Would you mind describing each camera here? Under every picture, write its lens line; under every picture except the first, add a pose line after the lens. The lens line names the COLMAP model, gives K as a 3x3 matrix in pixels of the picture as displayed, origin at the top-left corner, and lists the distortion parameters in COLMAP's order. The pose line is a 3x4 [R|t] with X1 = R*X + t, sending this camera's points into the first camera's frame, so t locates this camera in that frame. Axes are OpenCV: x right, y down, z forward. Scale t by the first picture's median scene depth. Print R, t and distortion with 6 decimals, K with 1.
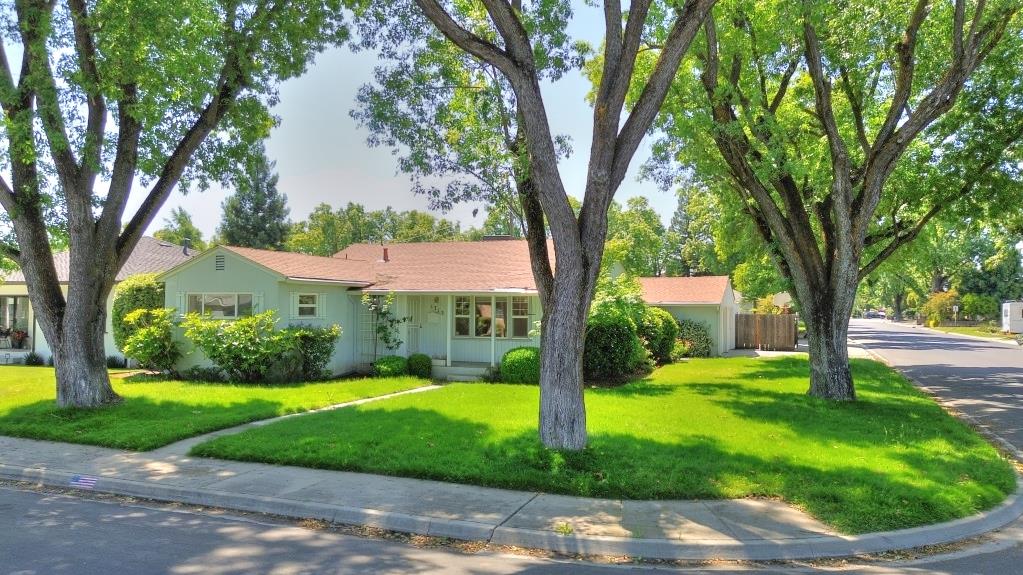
lens RADIAL K [[720.5, 0, 513.4], [0, 720.5, 285.0], [0, 0, 1]] dist [0.063146, -0.065591]
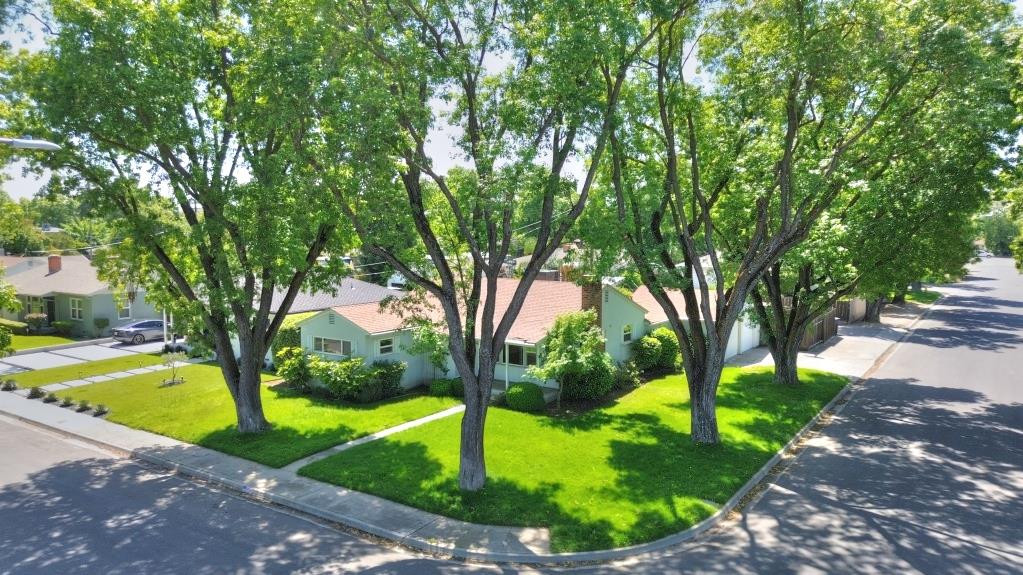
lens RADIAL K [[720.5, 0, 513.4], [0, 720.5, 285.0], [0, 0, 1]] dist [0.063146, -0.065591]
pose [[0.978452, 0.014959, -0.205932, 0.377541], [0.007655, 0.994058, 0.108583, -0.345336], [0.206333, -0.107819, 0.972523, -0.532259]]
